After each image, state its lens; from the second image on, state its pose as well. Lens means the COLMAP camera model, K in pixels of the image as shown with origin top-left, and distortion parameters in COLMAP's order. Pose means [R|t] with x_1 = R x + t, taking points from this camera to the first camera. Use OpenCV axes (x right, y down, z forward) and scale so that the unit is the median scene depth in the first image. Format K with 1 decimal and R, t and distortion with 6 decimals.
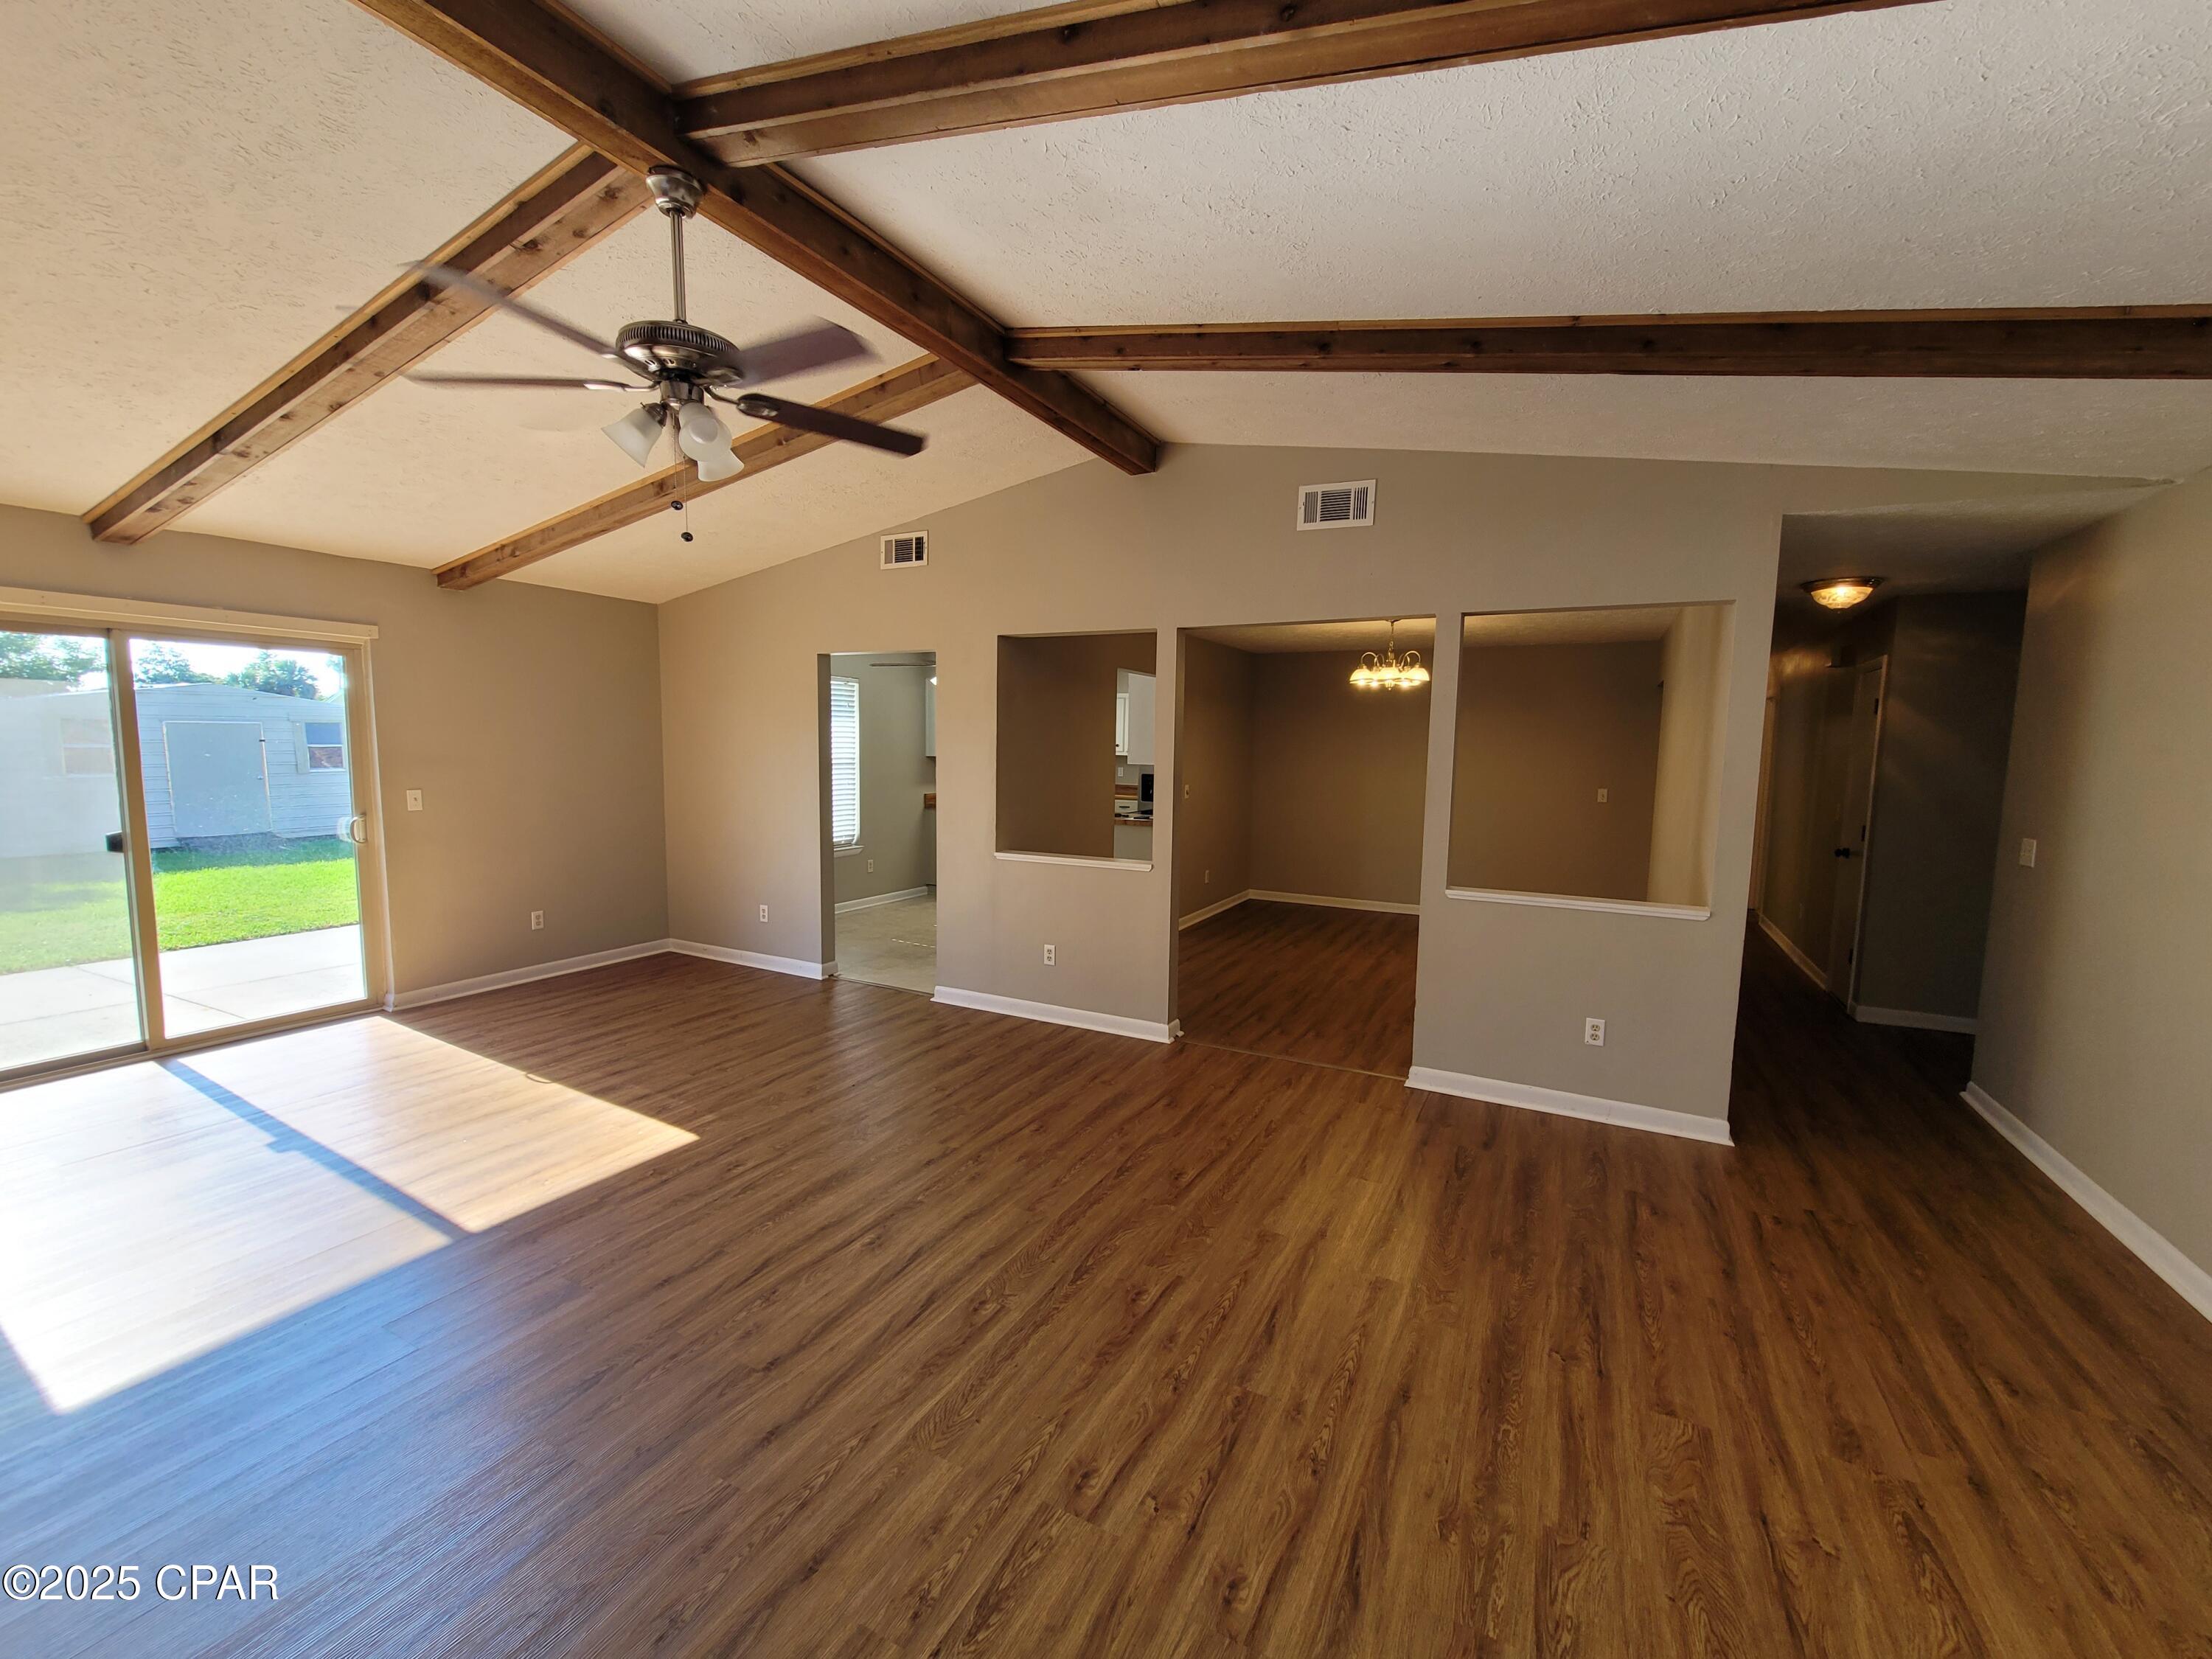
lens RADIAL K [[896.5, 0, 1122.2], [0, 896.5, 833.4], [0, 0, 1]] dist [-0.003968, 0.001905]
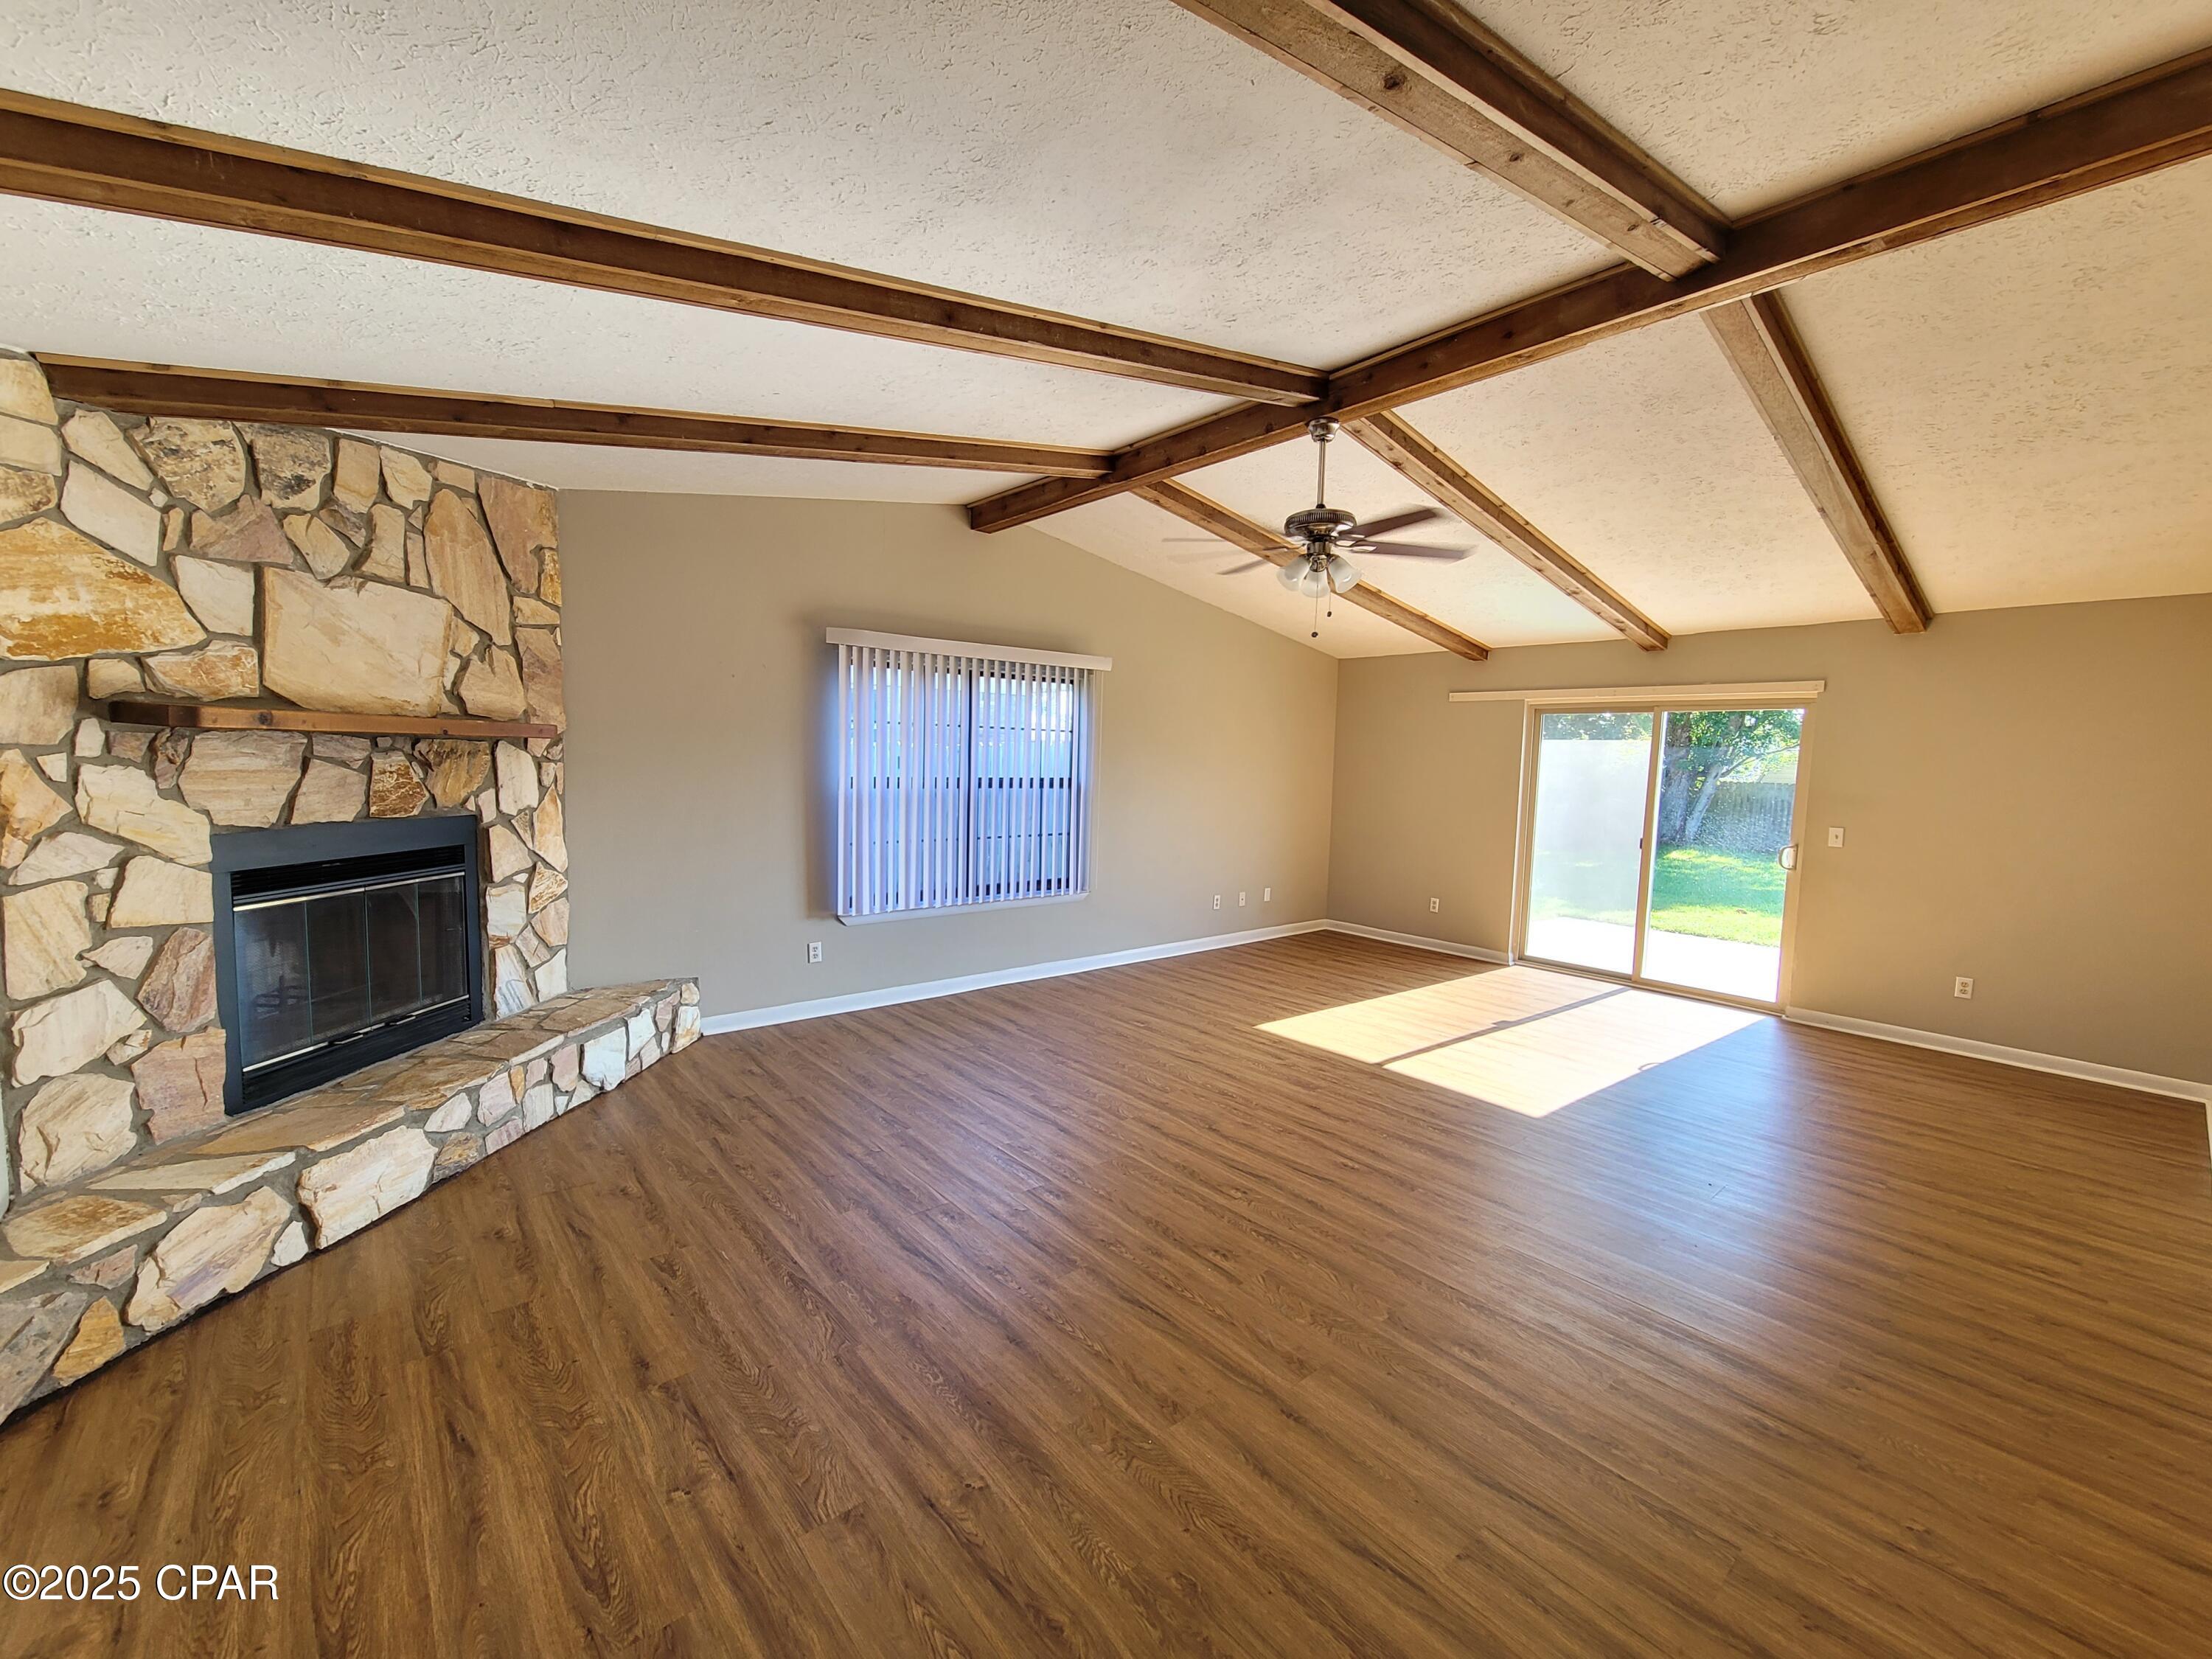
lens RADIAL K [[896.5, 0, 1114.6], [0, 896.5, 825.3], [0, 0, 1]] dist [-0.003968, 0.001905]
pose [[-0.377593, 0.044322, -0.924910, 1.207755], [-0.127080, 0.986922, 0.099174, -0.109237], [0.917210, 0.154985, -0.367022, 1.368657]]
